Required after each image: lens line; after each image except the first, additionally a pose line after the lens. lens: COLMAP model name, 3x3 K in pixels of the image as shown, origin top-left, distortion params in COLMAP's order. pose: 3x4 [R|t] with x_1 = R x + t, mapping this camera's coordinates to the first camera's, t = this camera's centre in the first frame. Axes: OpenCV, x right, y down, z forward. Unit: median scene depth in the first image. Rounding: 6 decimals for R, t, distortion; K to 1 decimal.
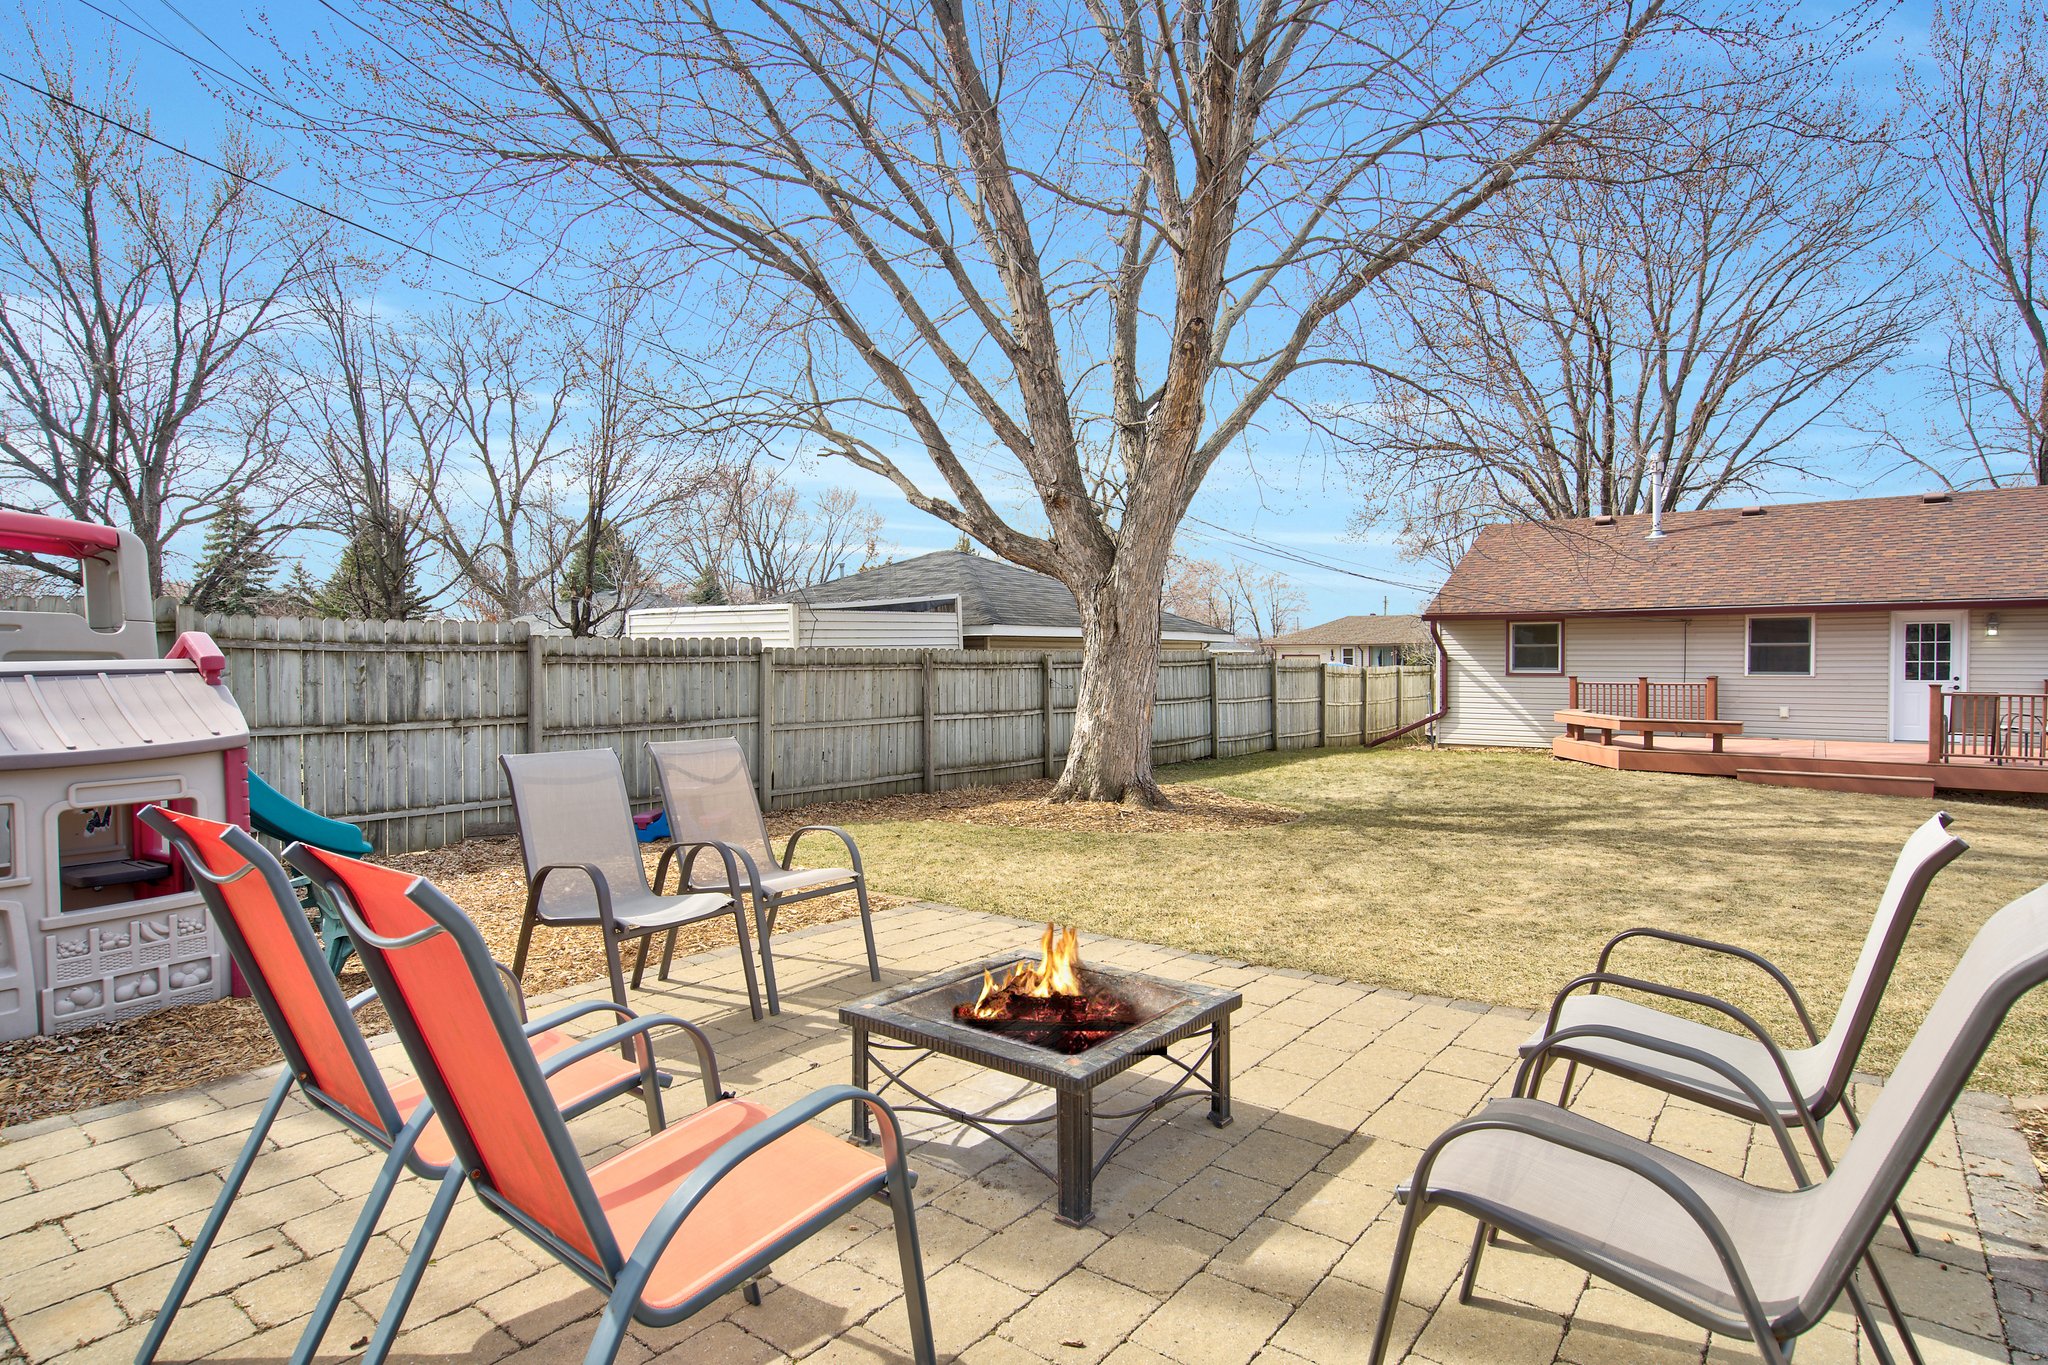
lens RADIAL K [[1054.0, 0, 1024.0], [0, 1054.0, 682.5], [0, 0, 1]] dist [-0.032659, 0.014591]
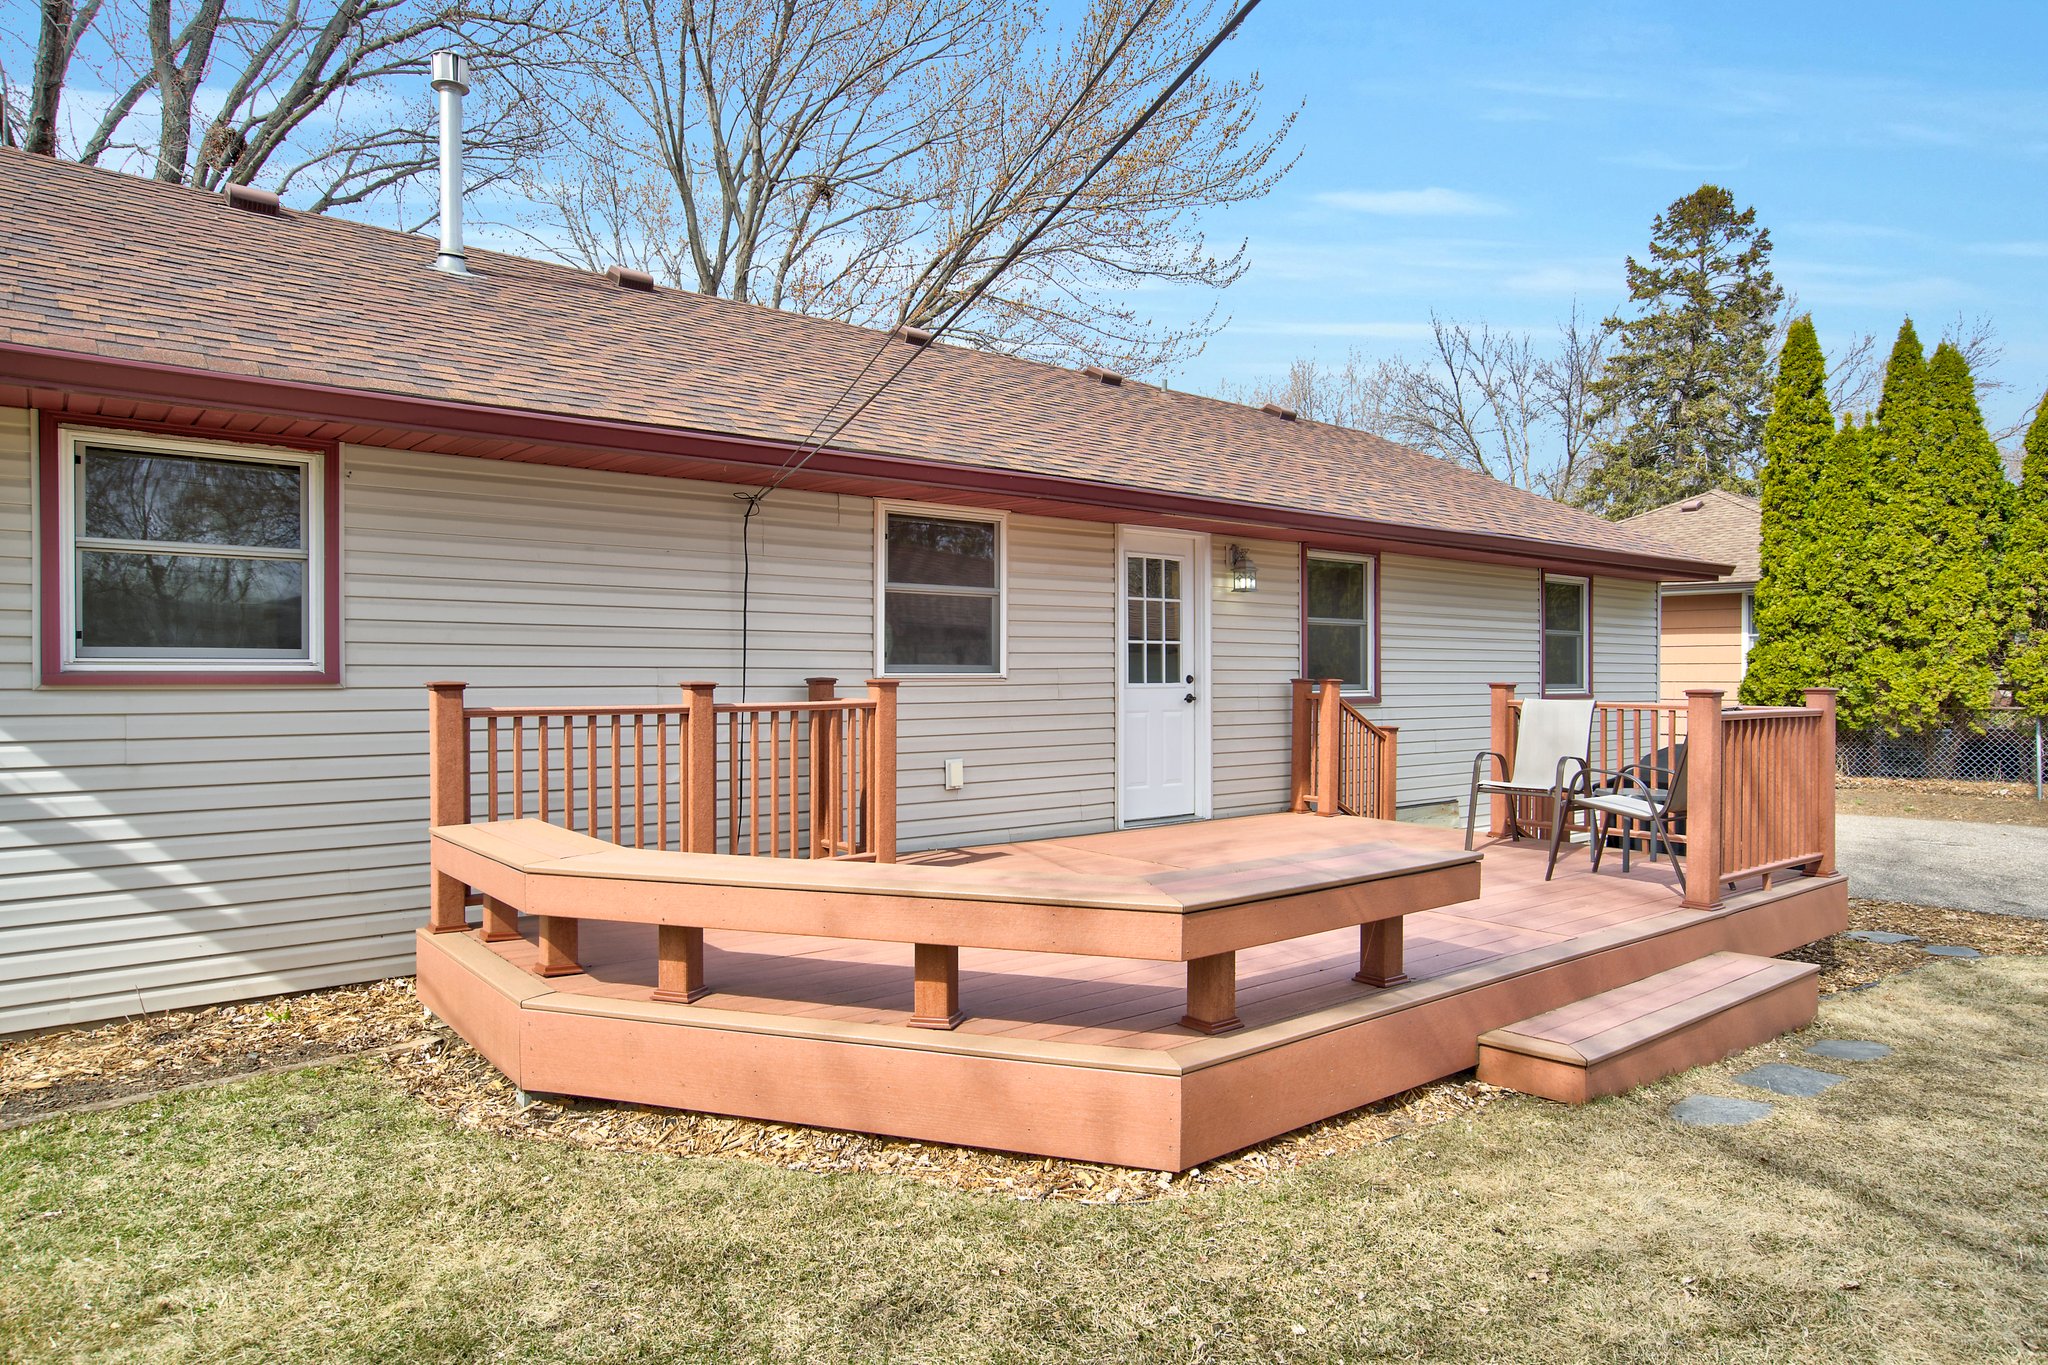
lens RADIAL K [[1225.3, 0, 1024.0], [0, 1225.3, 682.5], [0, 0, 1]] dist [-0.006733, 0.002237]
pose [[0.224622, -0.005518, 0.974430, 0.313714], [0.018158, 0.999834, 0.001476, -0.004190], [-0.974277, 0.017362, 0.224685, 0.878606]]
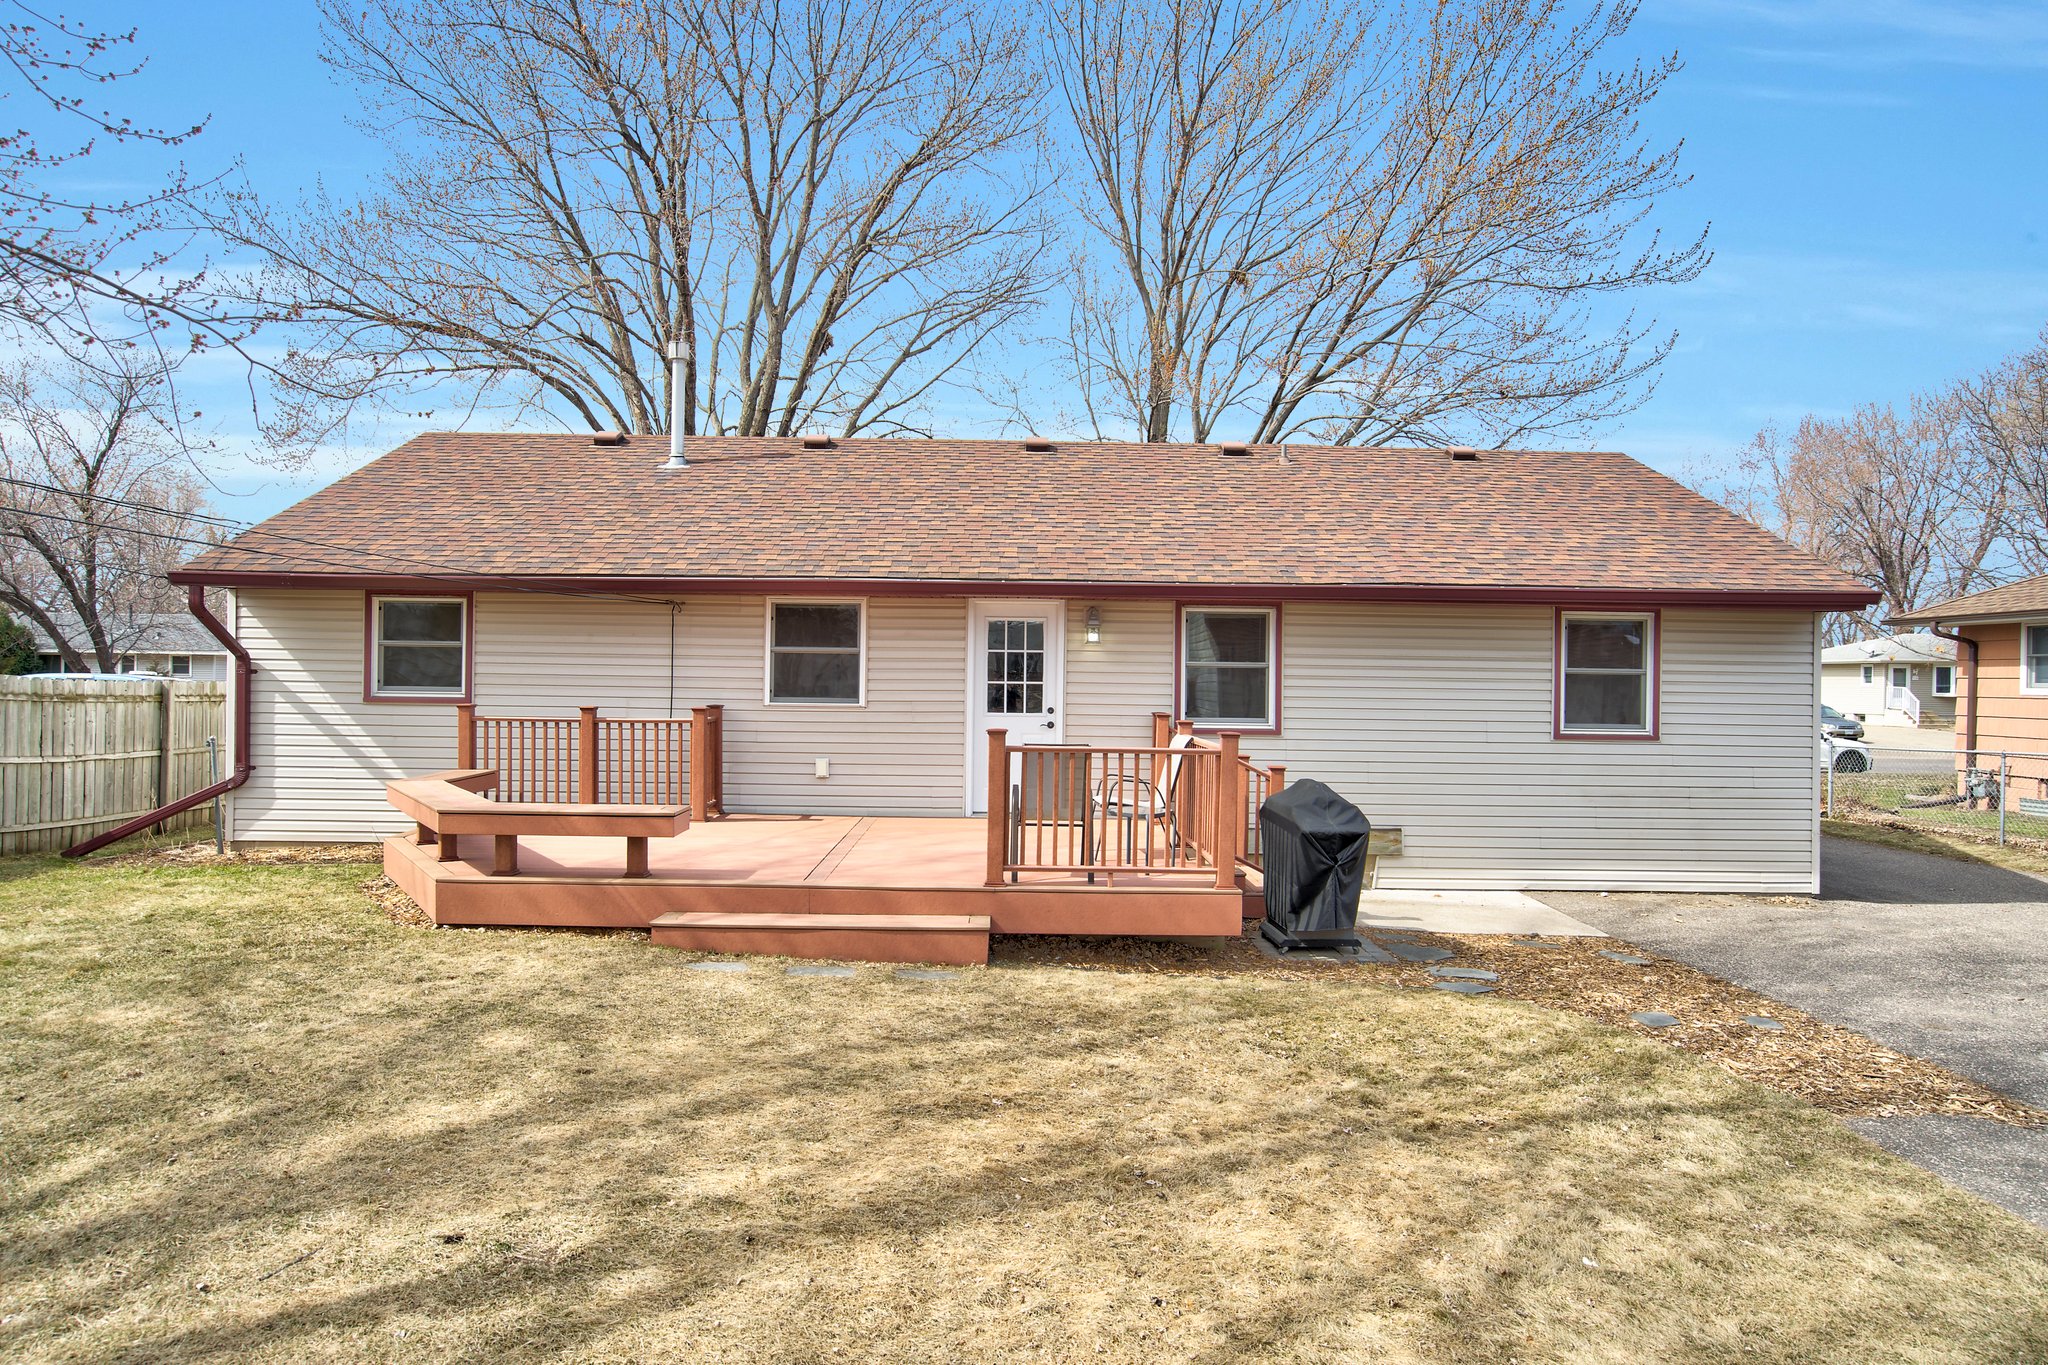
lens RADIAL K [[1225.3, 0, 1024.0], [0, 1225.3, 682.5], [0, 0, 1]] dist [-0.006733, 0.002237]
pose [[0.781797, 0.010734, 0.623441, 0.396059], [-0.003054, 0.999906, -0.013385, -0.010002], [-0.623526, 0.008560, 0.781756, 0.401794]]
